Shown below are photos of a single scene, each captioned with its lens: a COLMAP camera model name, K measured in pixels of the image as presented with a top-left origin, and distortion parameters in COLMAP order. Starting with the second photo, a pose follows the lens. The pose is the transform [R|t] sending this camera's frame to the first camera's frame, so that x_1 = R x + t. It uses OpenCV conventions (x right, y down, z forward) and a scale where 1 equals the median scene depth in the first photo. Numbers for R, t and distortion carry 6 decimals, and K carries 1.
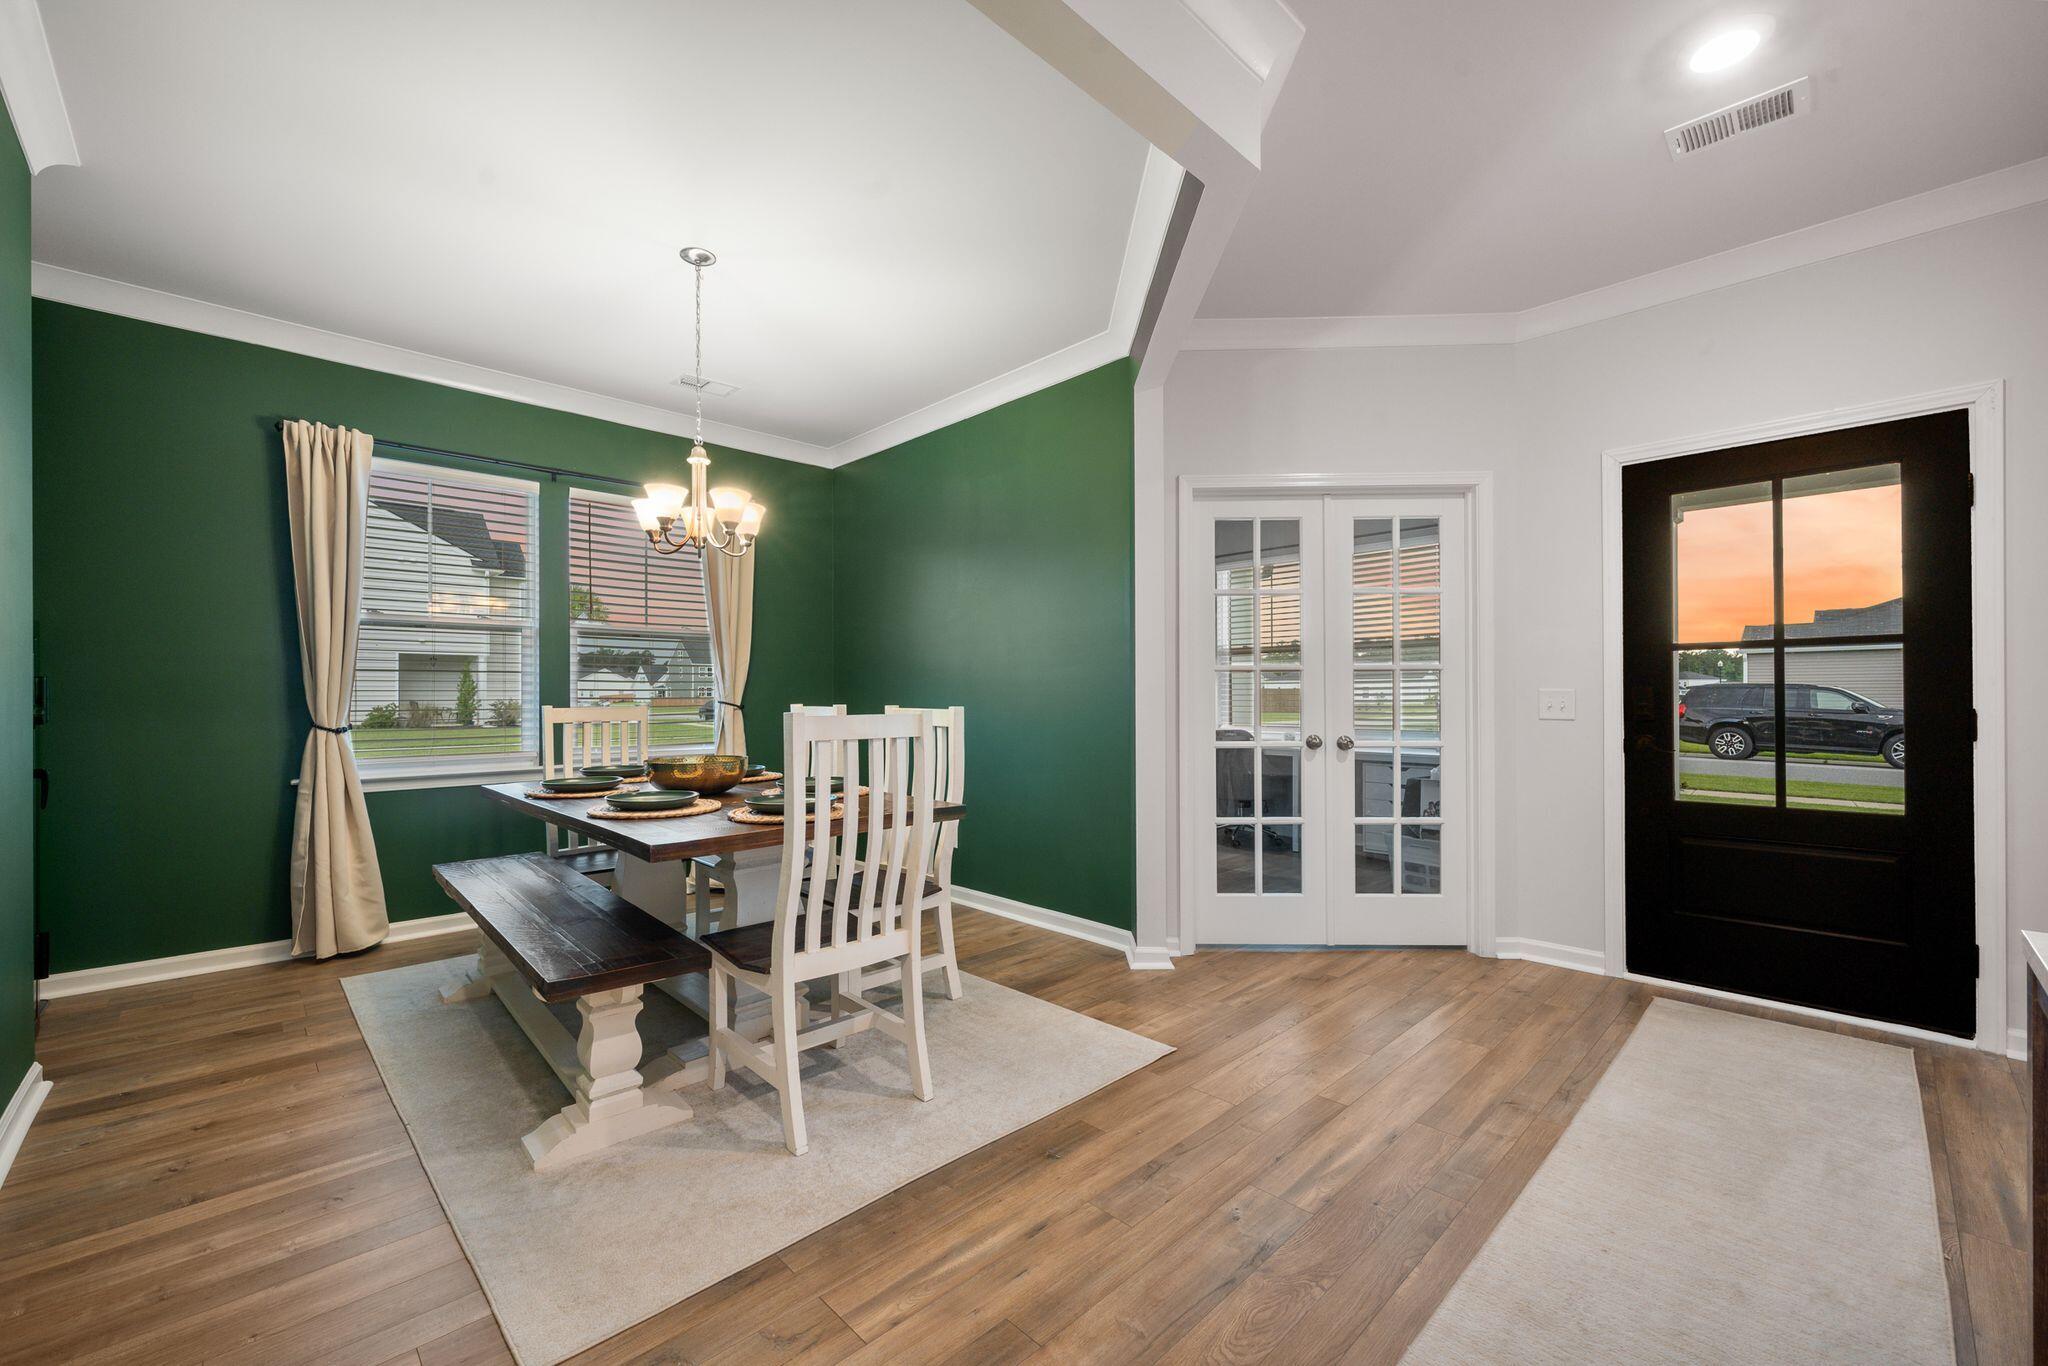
lens RADIAL K [[831.4, 0, 1015.8], [0, 831.4, 684.6], [0, 0, 1]] dist [-0.000530, -0.000861]
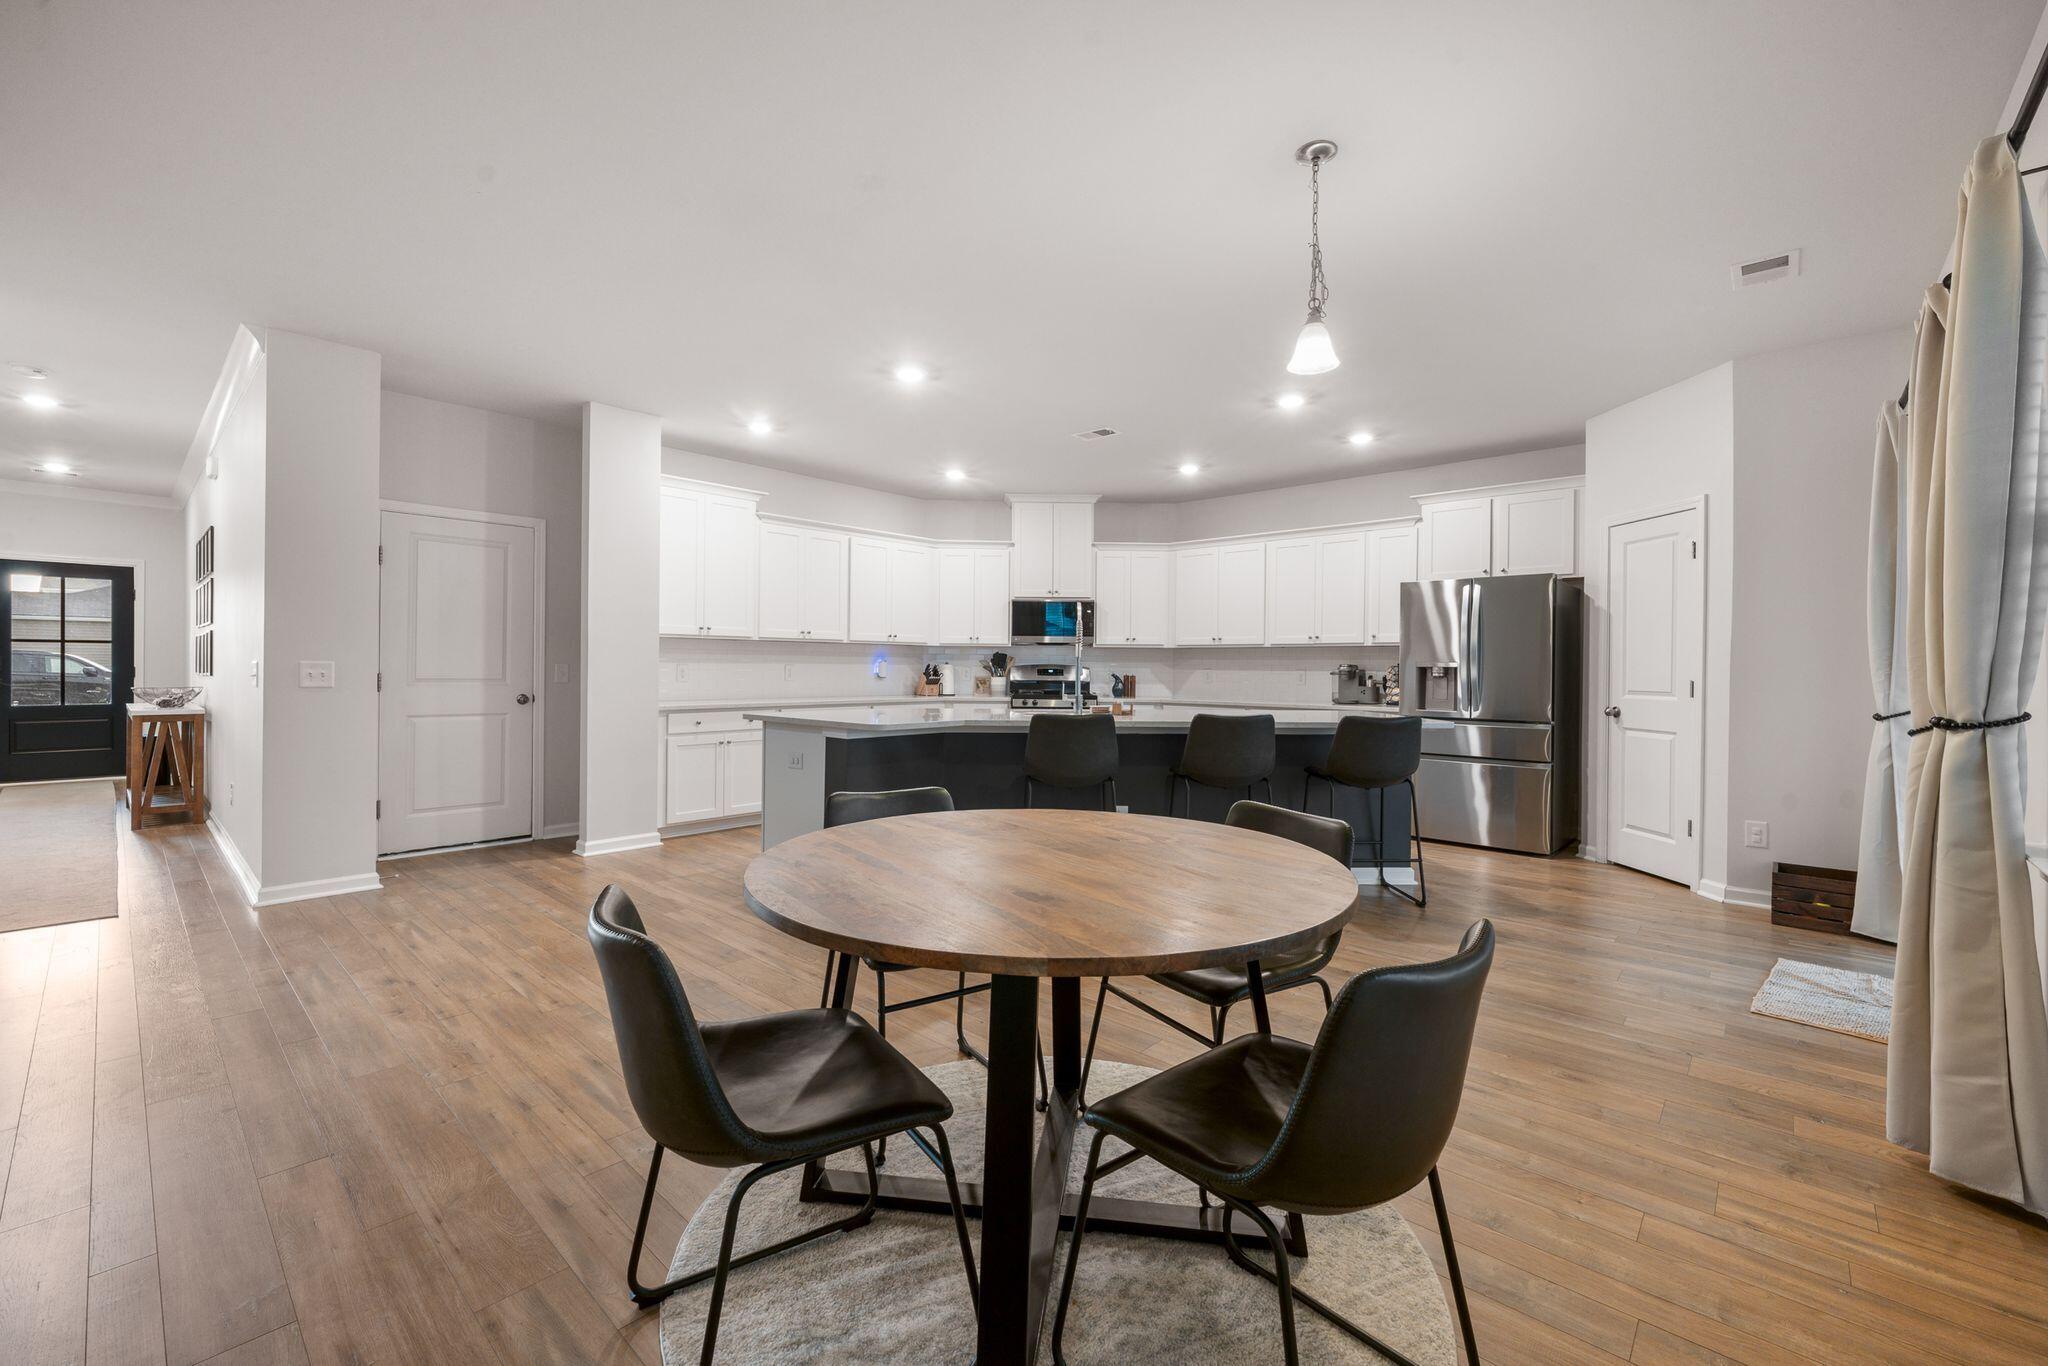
lens RADIAL K [[831.4, 0, 1015.8], [0, 831.4, 684.6], [0, 0, 1]] dist [-0.000530, -0.000861]
pose [[-0.063733, -0.016922, 0.997823, -1.723690], [-0.022935, 0.999617, 0.015487, -0.022127], [-0.997703, -0.021898, -0.064097, -1.674798]]
